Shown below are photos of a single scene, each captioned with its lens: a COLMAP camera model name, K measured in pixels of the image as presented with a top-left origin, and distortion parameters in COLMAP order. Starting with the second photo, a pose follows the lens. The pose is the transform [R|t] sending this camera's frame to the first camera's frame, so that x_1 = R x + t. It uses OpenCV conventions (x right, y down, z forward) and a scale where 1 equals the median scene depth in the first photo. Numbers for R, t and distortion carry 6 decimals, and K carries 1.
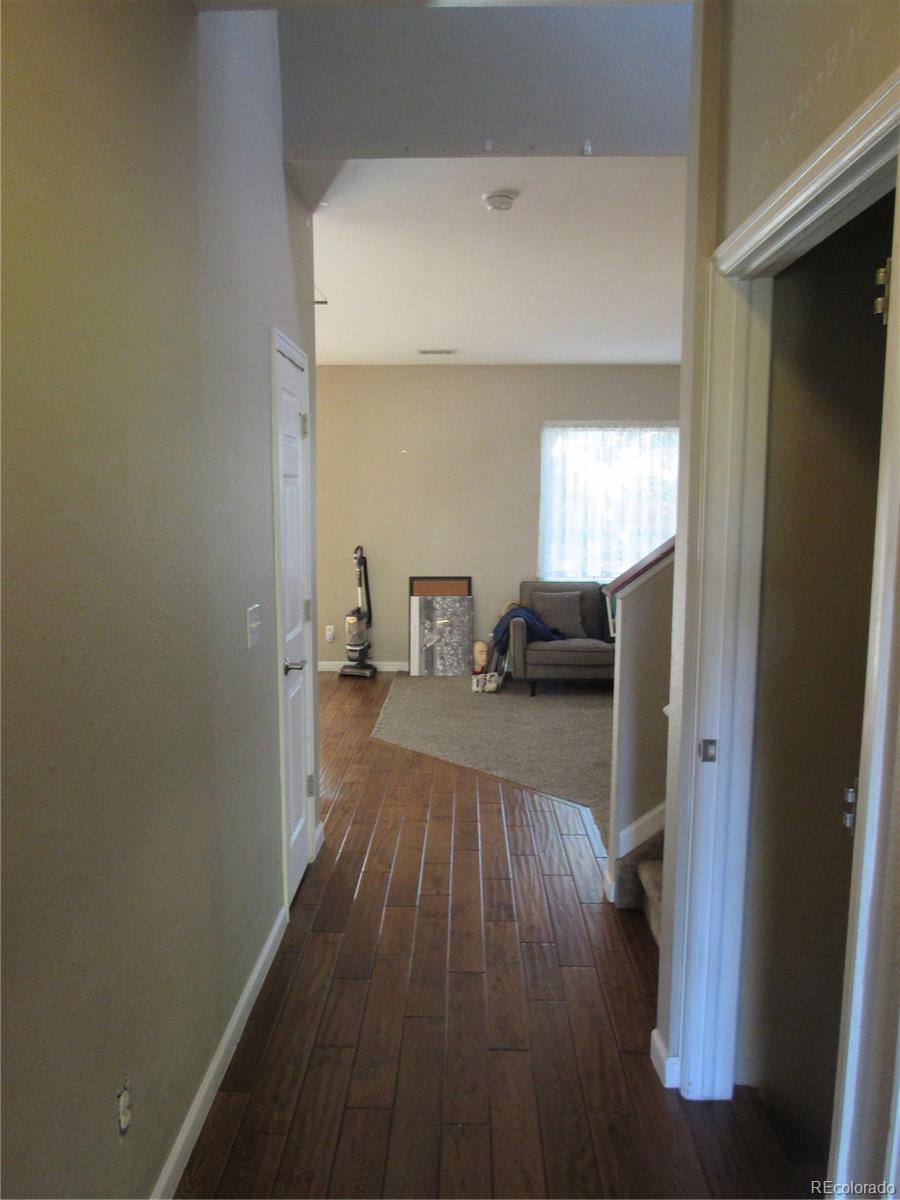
lens RADIAL K [[851.6, 0, 454.7], [0, 851.6, 596.9], [0, 0, 1]] dist [-0.023524, 0.009895]
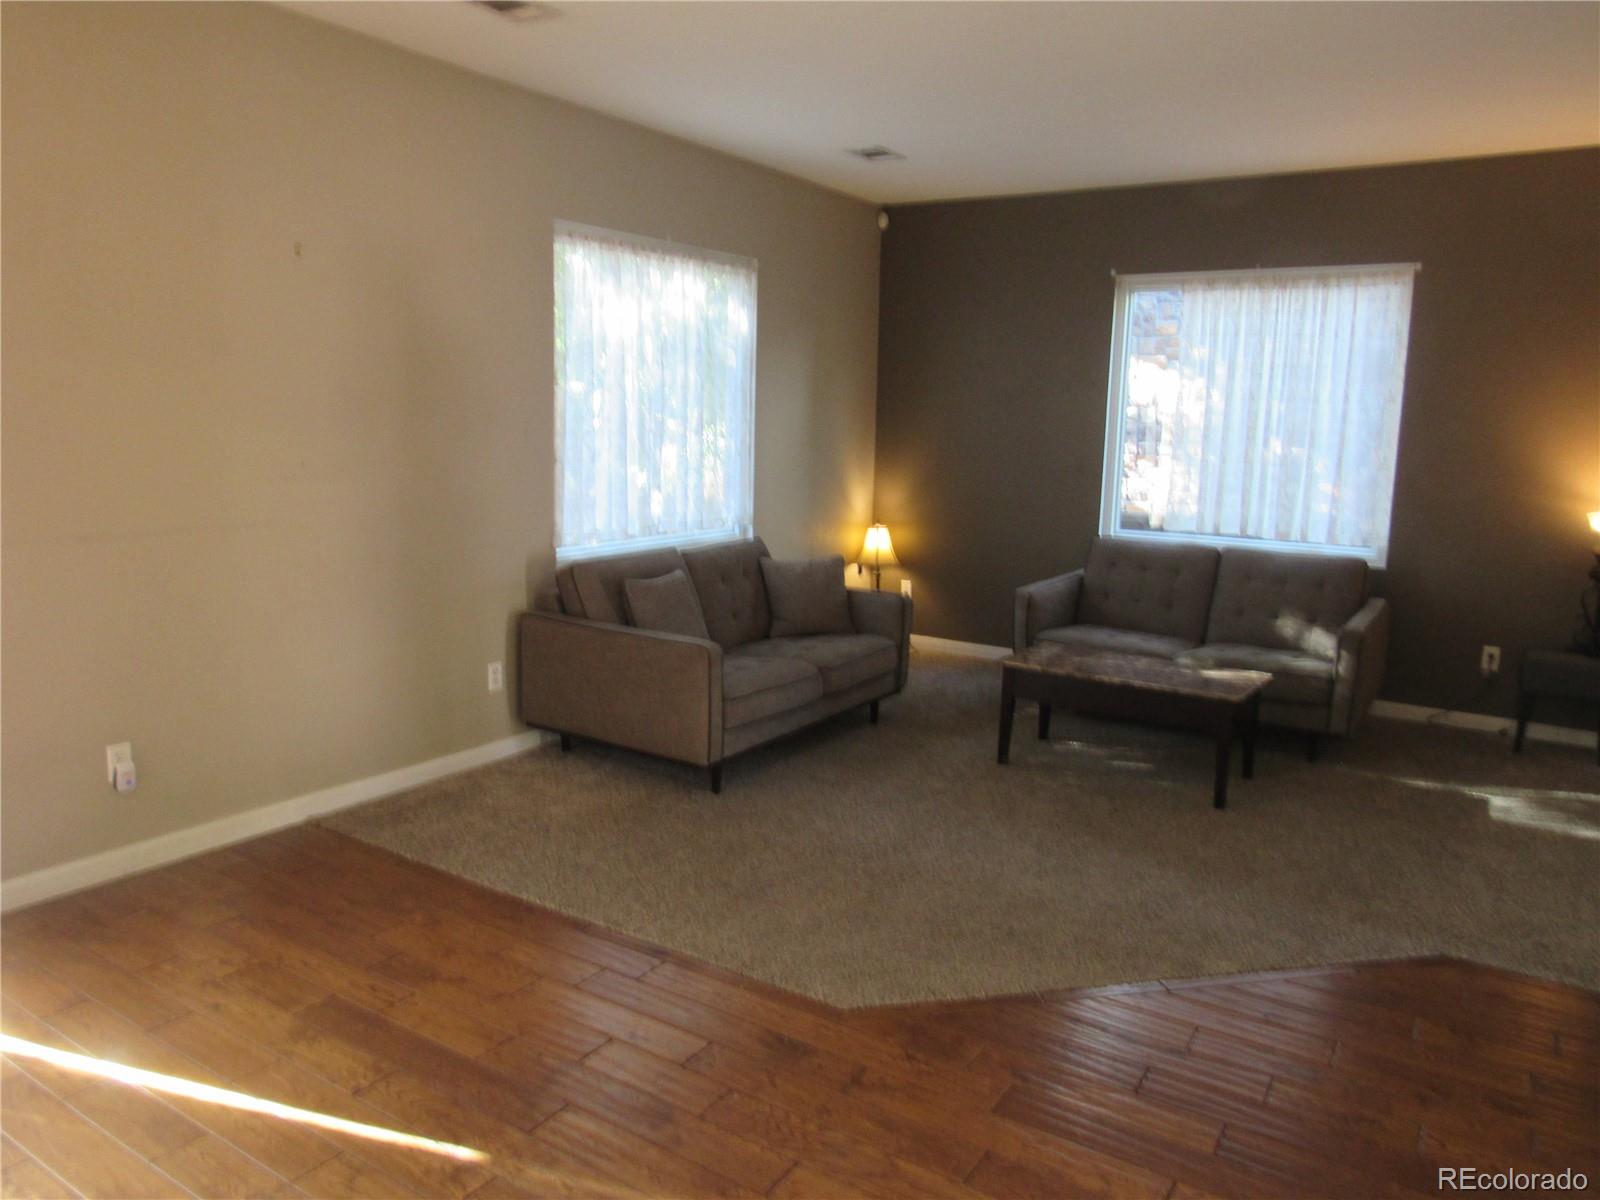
lens RADIAL K [[1135.5, 0, 794.7], [0, 1135.5, 599.9], [0, 0, 1]] dist [-0.023524, 0.009895]
pose [[0.555249, -0.127260, 0.821890, -0.366812], [0.074103, 0.991863, 0.103517, -0.051864], [-0.828377, 0.003427, 0.560161, 0.536049]]
